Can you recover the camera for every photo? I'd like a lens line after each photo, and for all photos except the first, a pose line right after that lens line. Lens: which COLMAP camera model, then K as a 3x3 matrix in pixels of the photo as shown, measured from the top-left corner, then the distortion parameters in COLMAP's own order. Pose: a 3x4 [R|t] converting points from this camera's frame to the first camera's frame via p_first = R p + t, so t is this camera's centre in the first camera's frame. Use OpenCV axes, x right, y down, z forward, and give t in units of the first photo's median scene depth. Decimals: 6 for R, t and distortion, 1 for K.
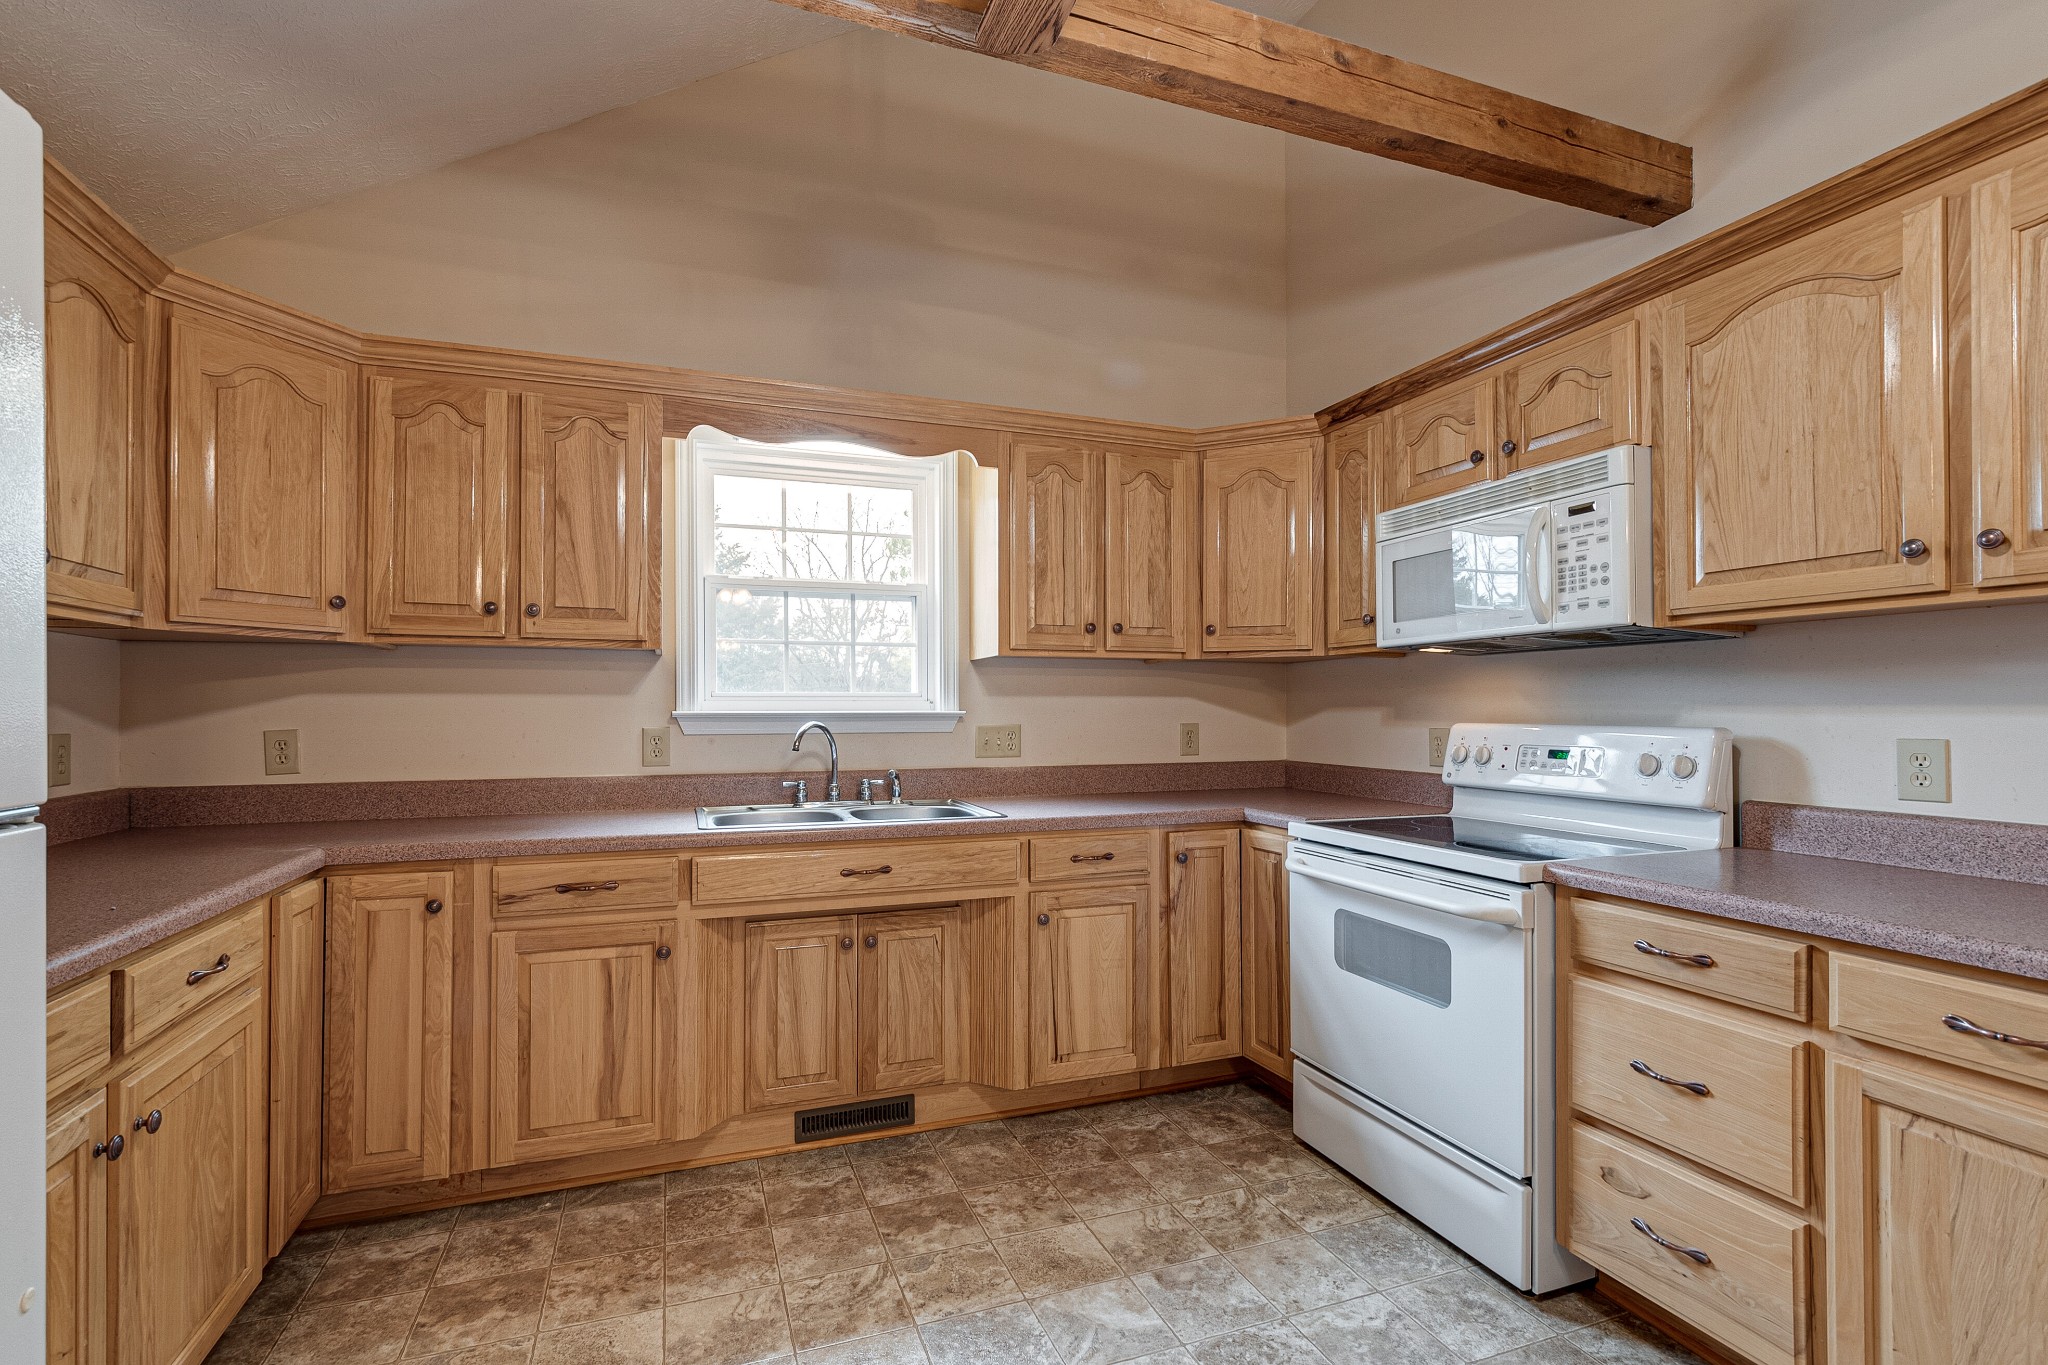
lens RADIAL K [[926.9, 0, 1071.8], [0, 926.9, 703.0], [0, 0, 1]] dist [0.000912, -0.000021]
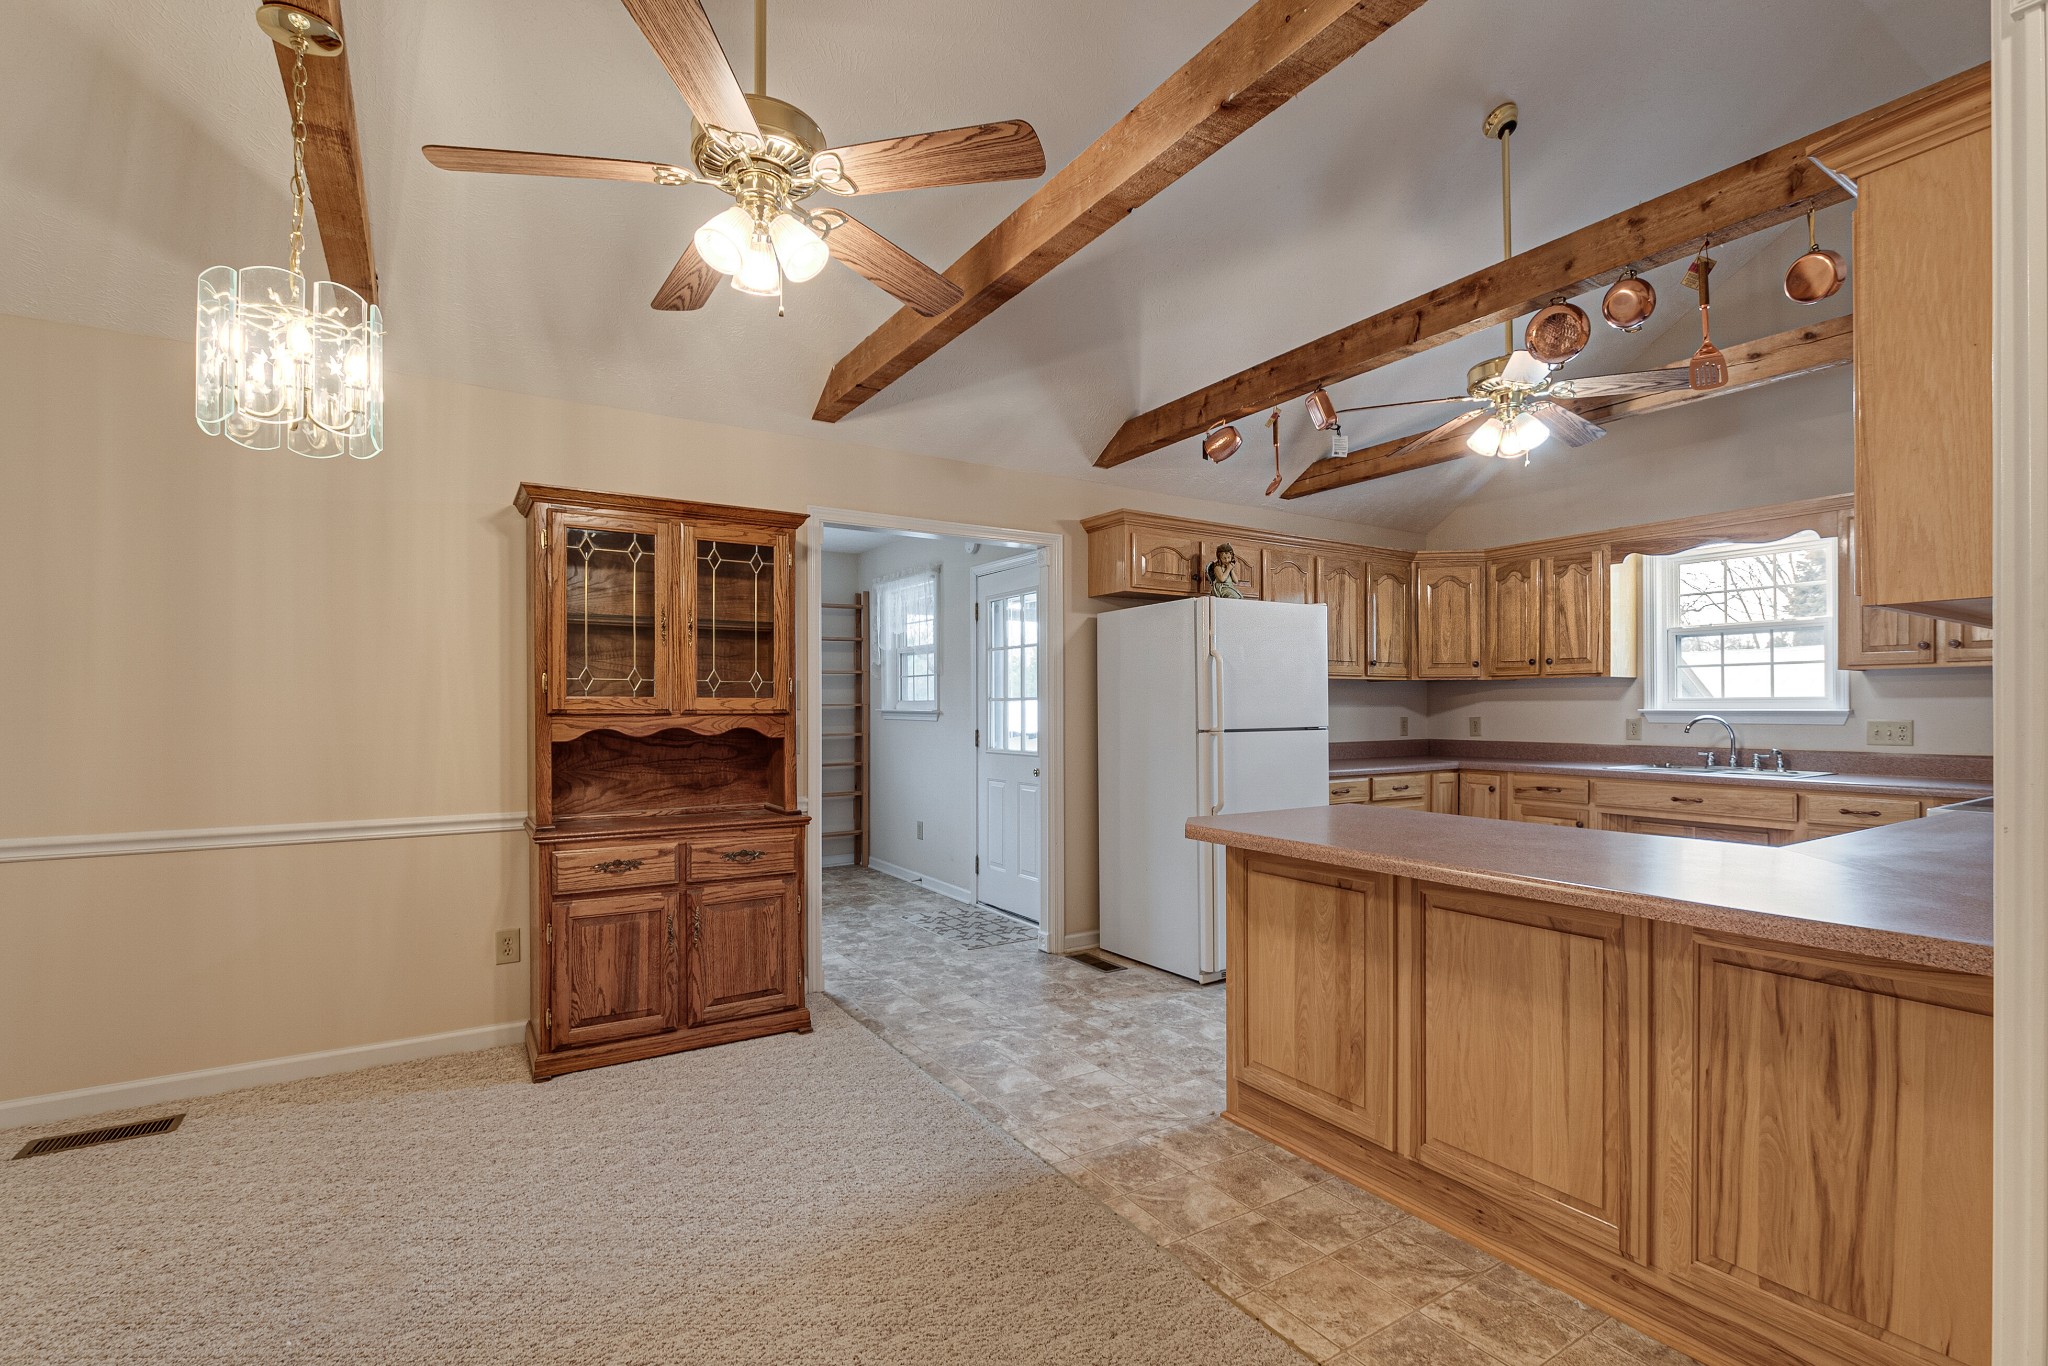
lens RADIAL K [[910.4, 0, 1026.3], [0, 910.4, 705.4], [0, 0, 1]] dist [-0.014730, -0.000279]
pose [[0.190021, -0.001344, -0.981779, 1.257876], [0.009133, 0.999958, 0.000399, -0.011954], [0.981738, -0.009042, 0.190025, -0.579776]]
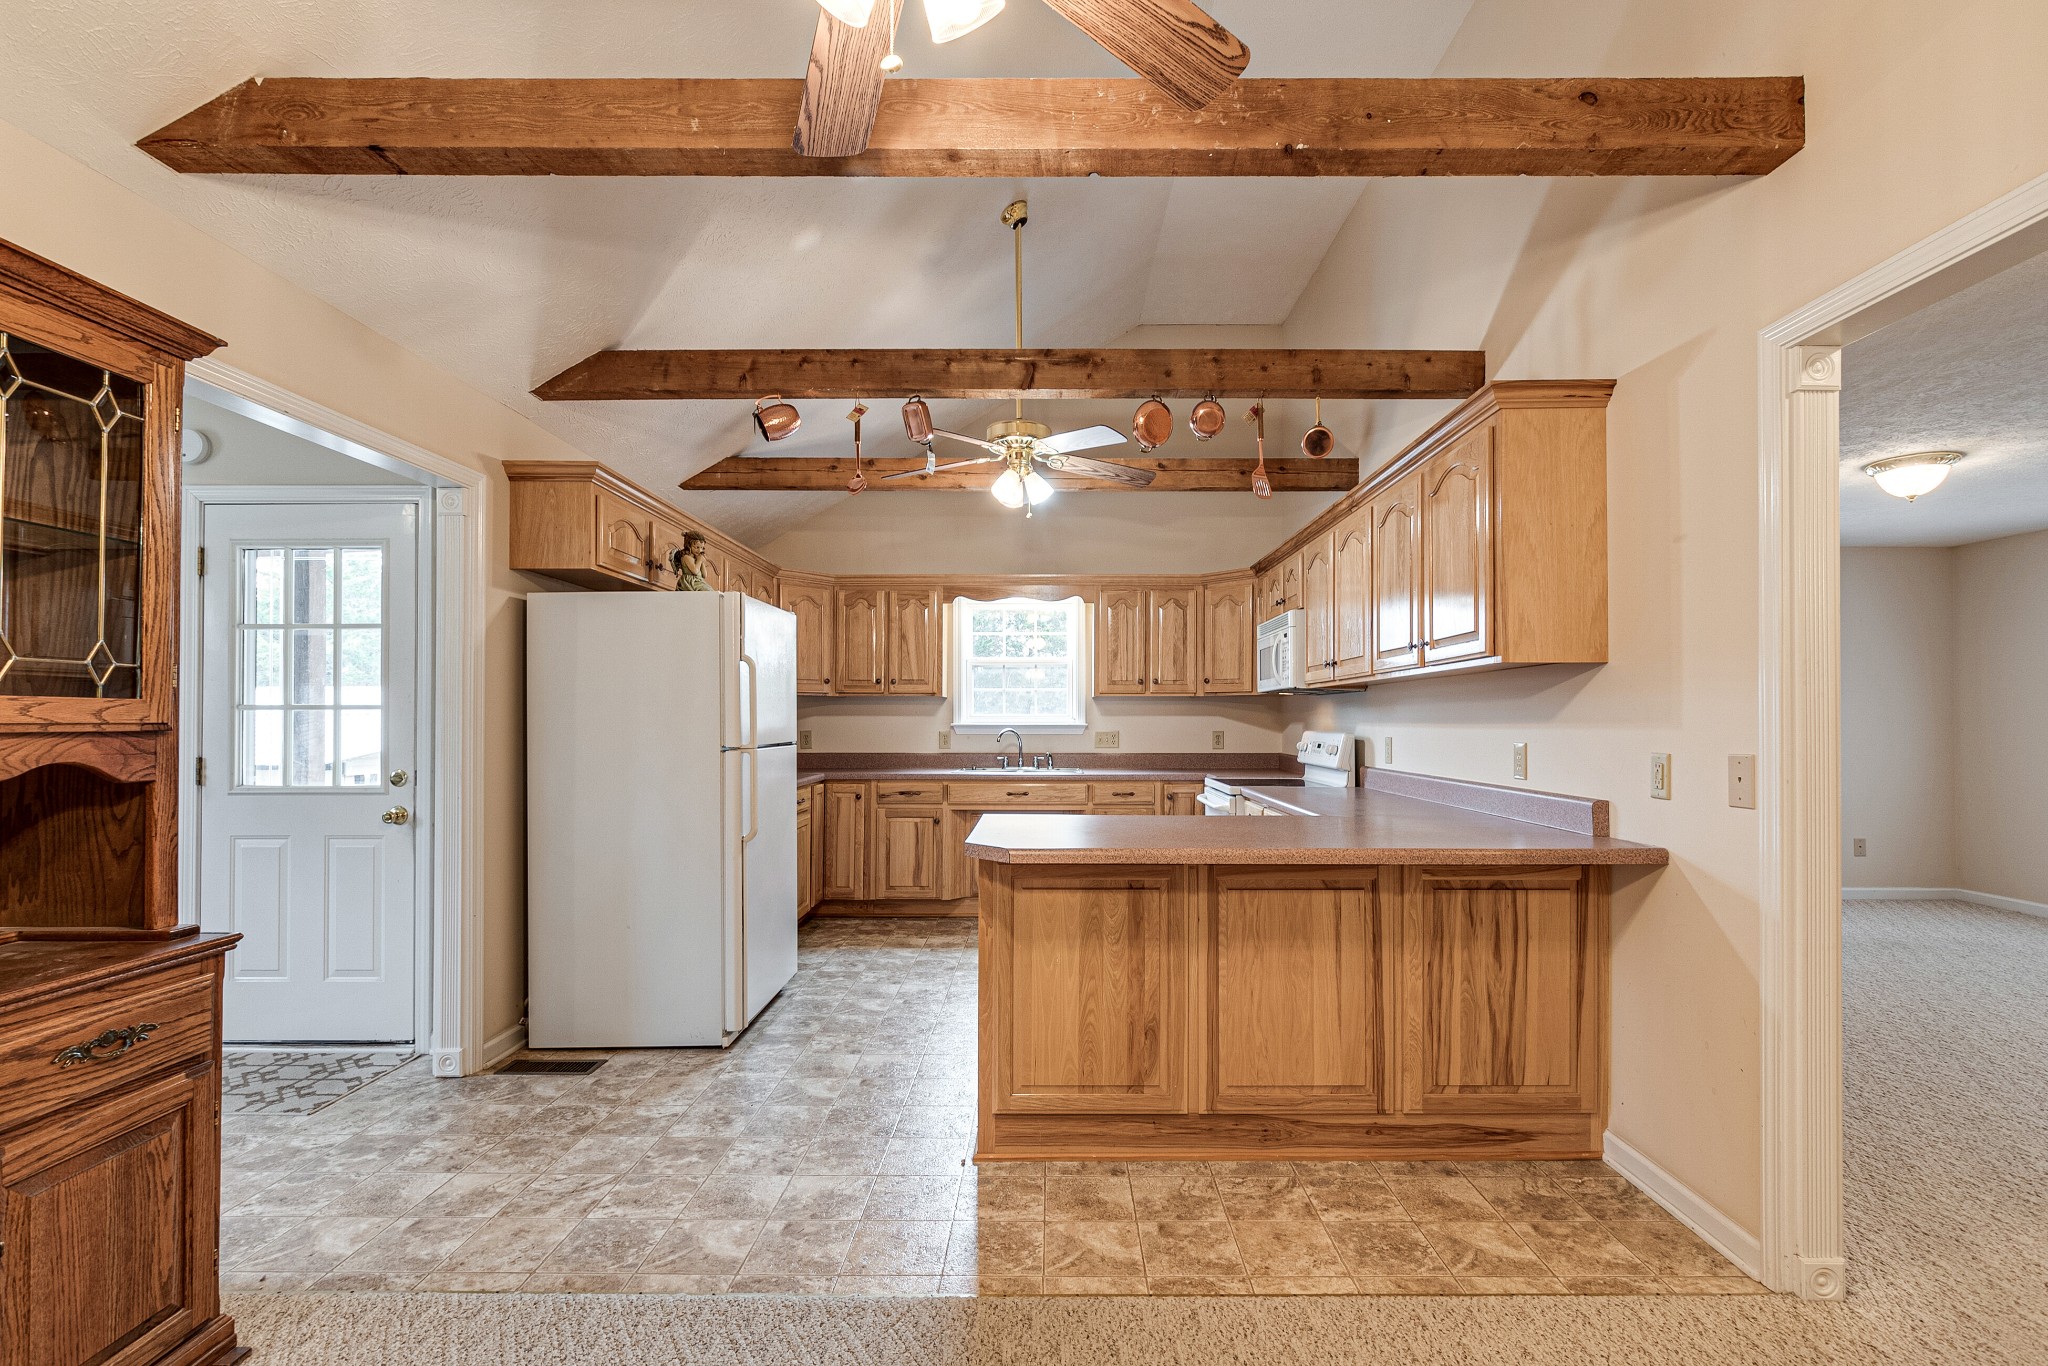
lens RADIAL K [[896.4, 0, 1059.7], [0, 896.4, 712.0], [0, 0, 1]] dist [0.001067, -0.000696]
pose [[0.926367, -0.001708, -0.376618, 0.717746], [0.000660, 0.999996, -0.002913, -0.014273], [0.376621, 0.002450, 0.926364, -1.024565]]
